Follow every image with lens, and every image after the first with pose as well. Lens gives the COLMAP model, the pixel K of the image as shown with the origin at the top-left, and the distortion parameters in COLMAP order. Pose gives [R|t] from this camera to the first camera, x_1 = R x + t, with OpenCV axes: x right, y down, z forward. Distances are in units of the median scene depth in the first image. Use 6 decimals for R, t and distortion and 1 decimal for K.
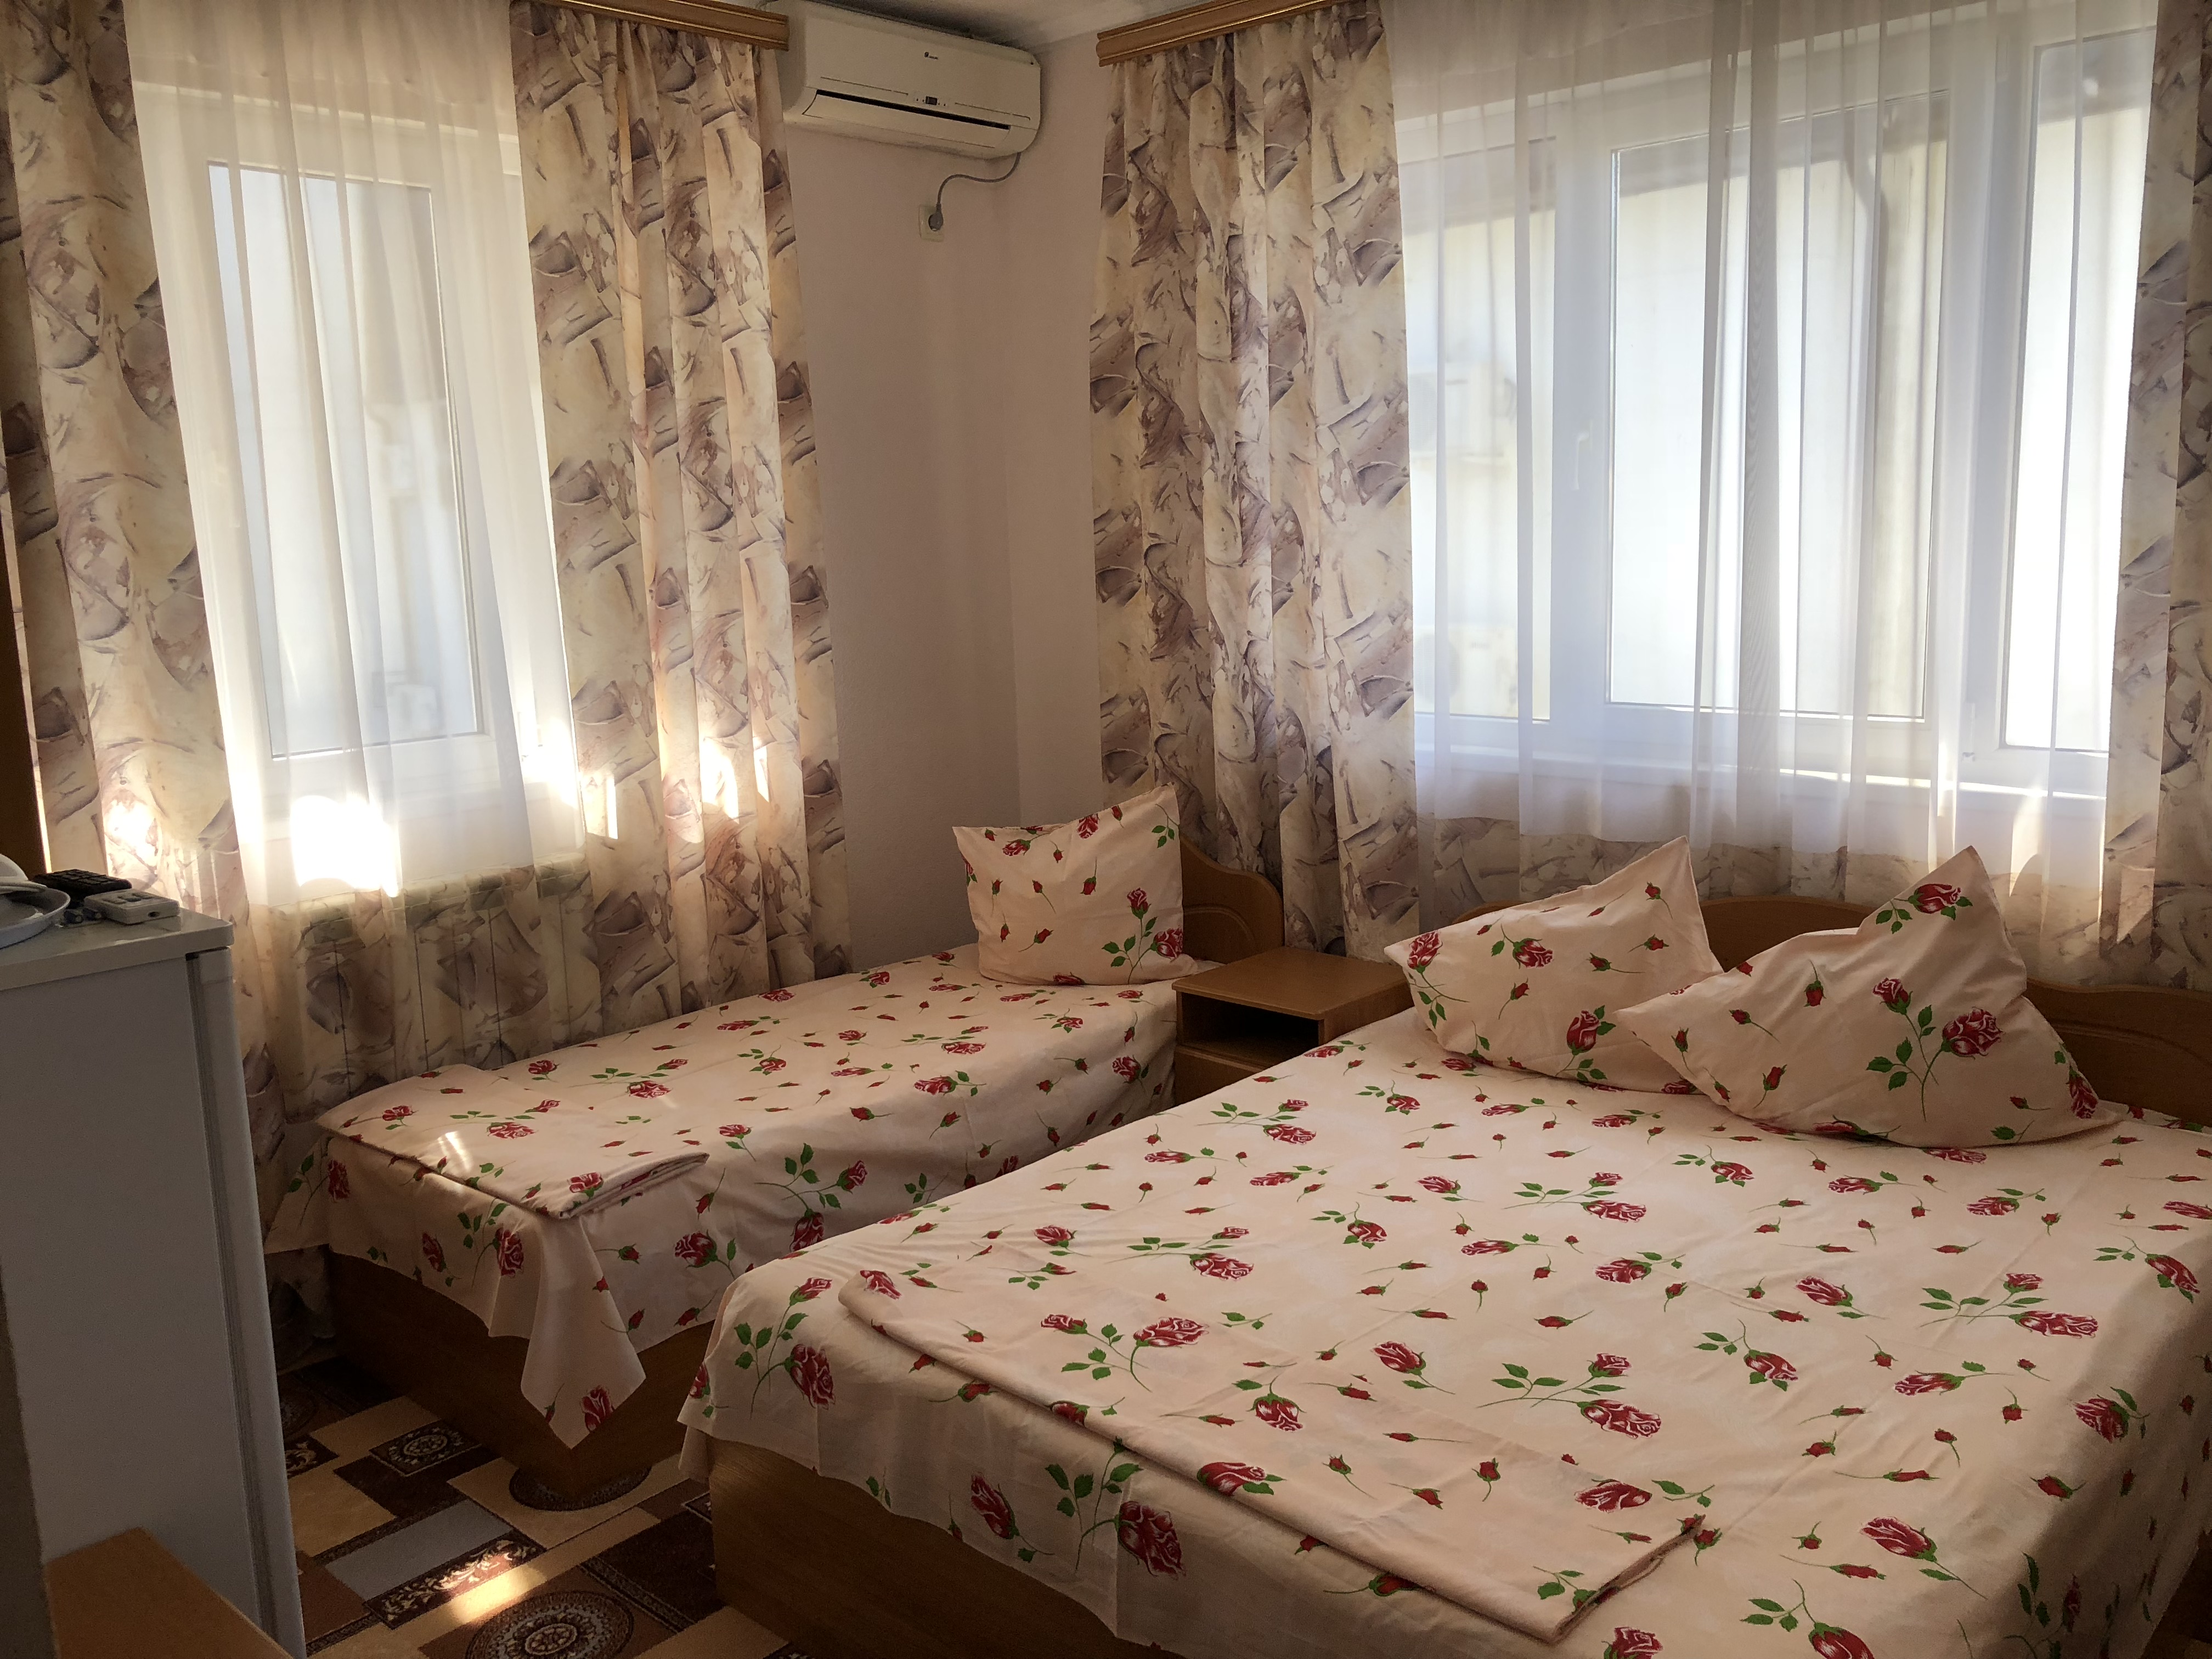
lens RADIAL K [[1821.3, 0, 1097.6], [0, 1821.3, 828.6], [0, 0, 1]] dist [0.026116, -0.022571]
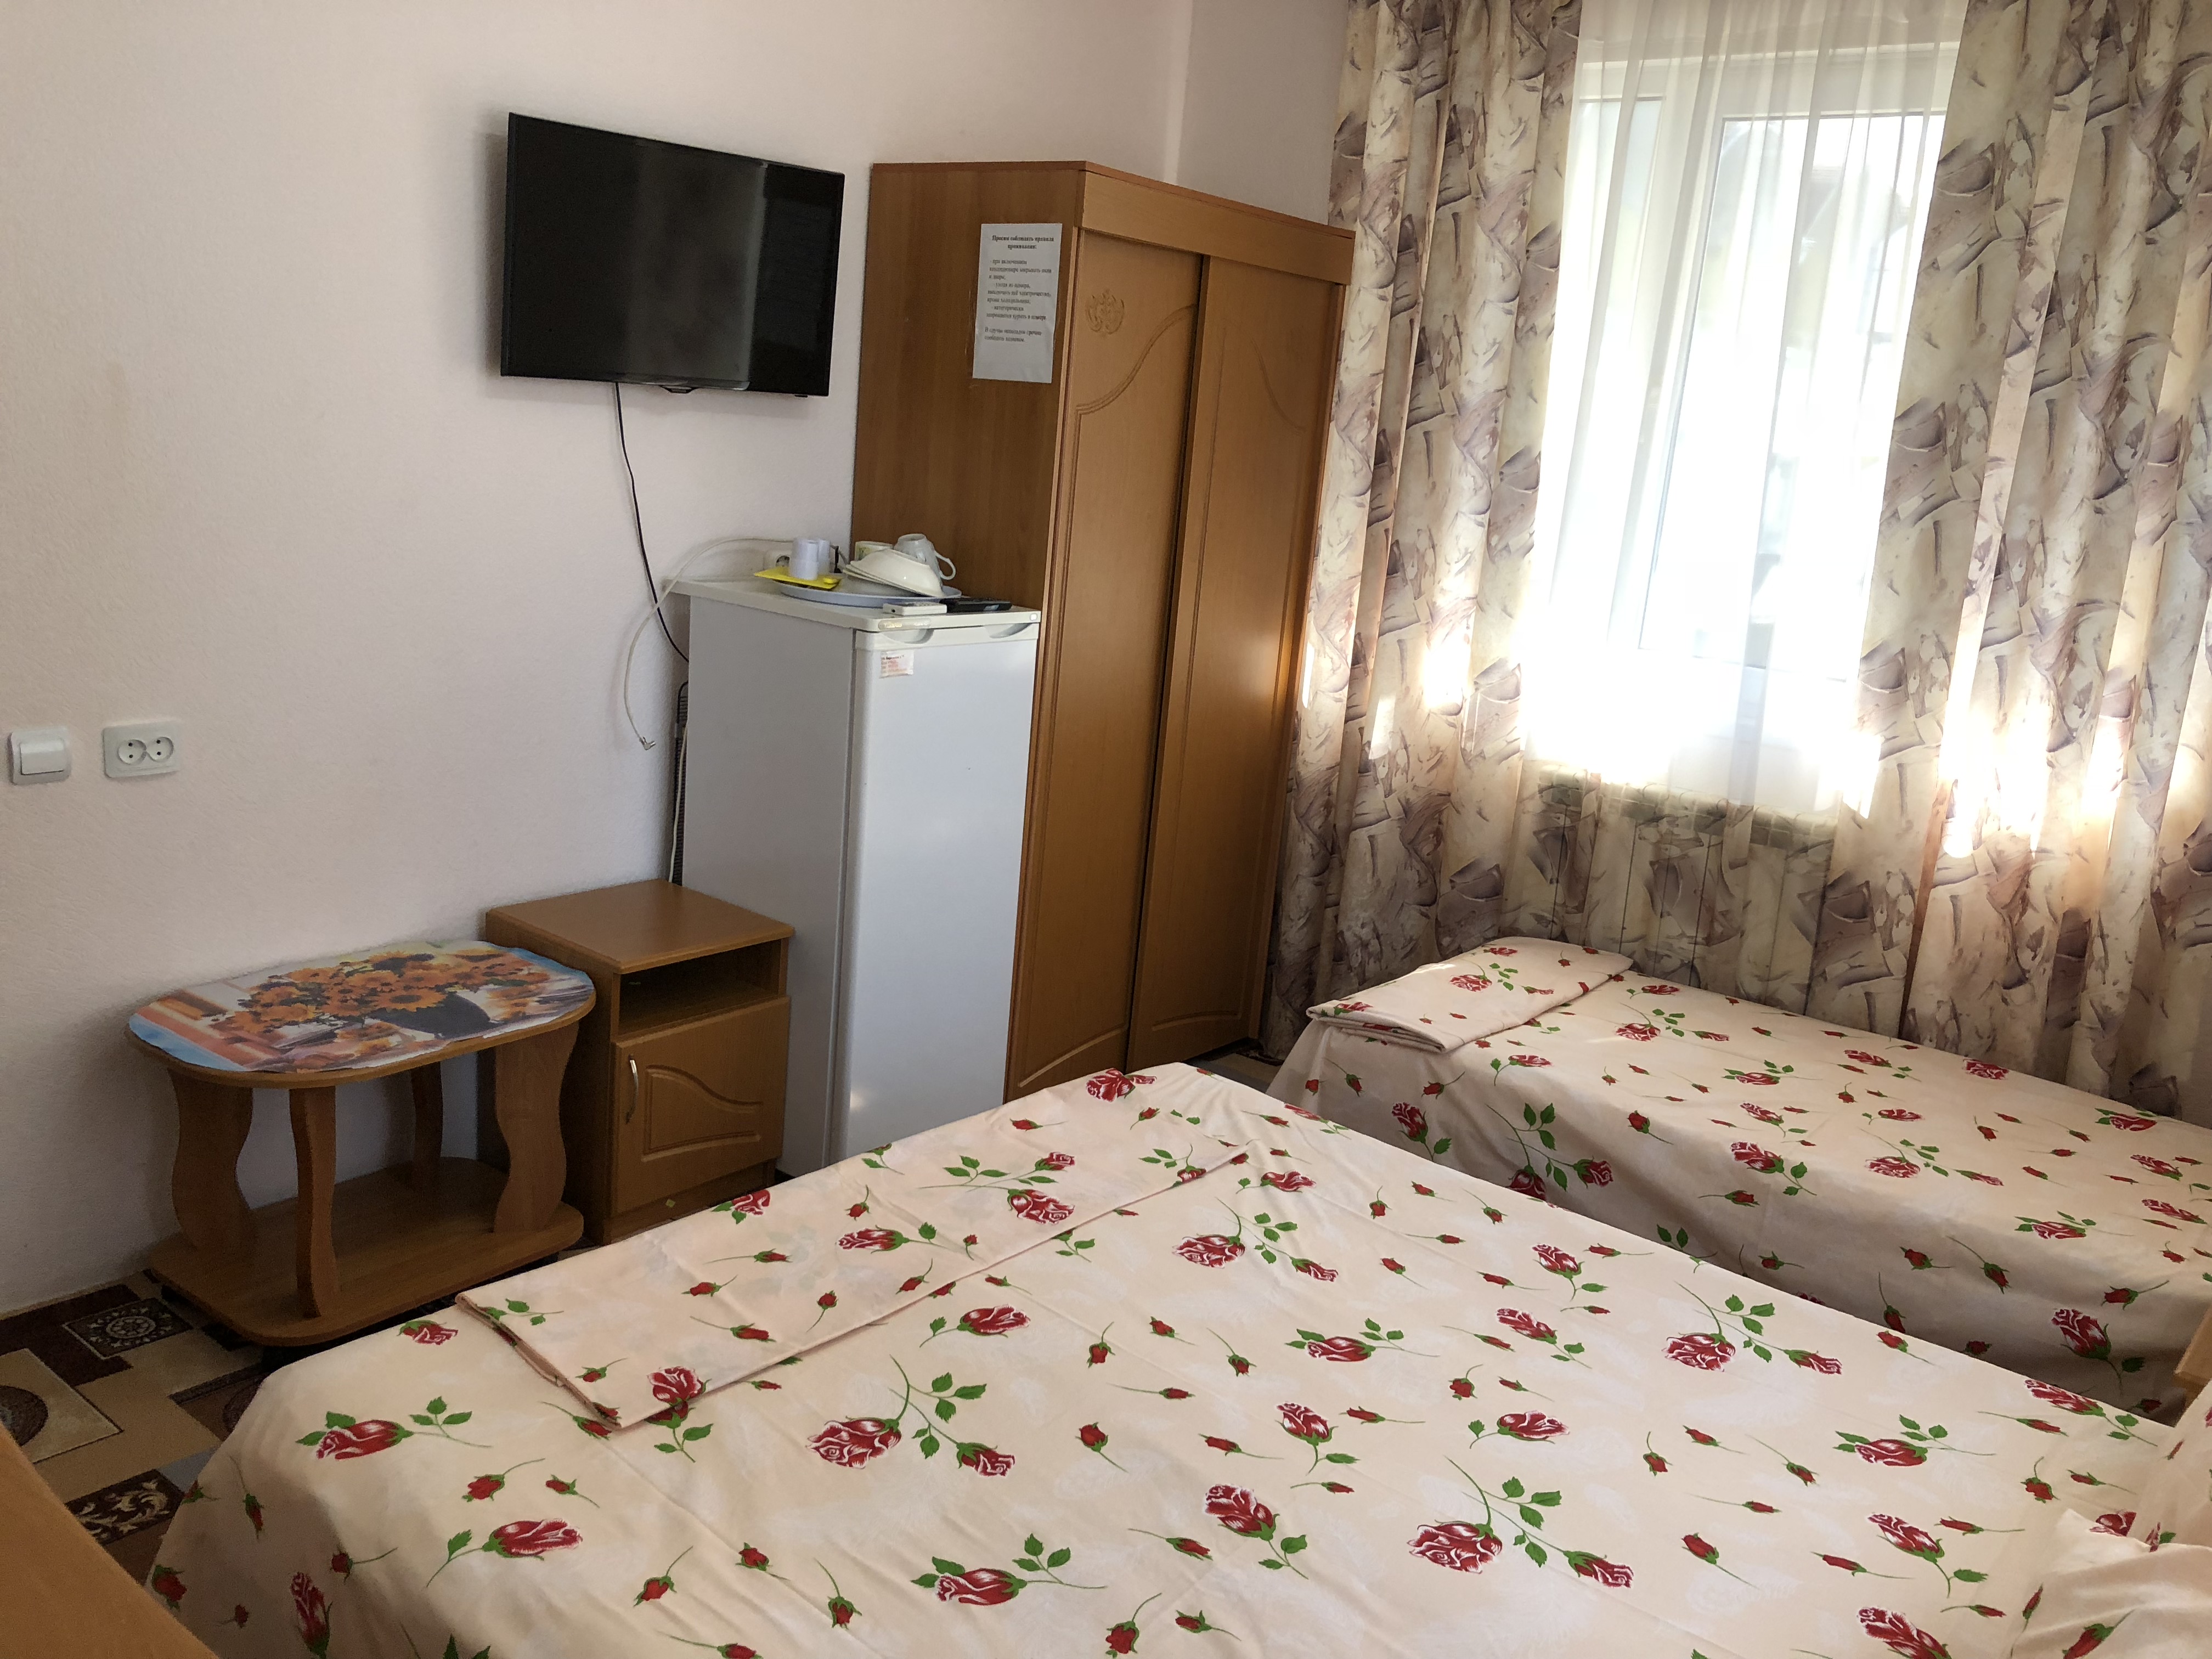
lens RADIAL K [[1821.3, 0, 1104.9], [0, 1821.3, 825.4], [0, 0, 1]] dist [0.026116, -0.022571]
pose [[0.052575, 0.260579, -0.964020, 0.710816], [-0.258424, 0.936021, 0.238917, -0.132096], [0.964600, 0.236565, 0.116551, 0.627009]]
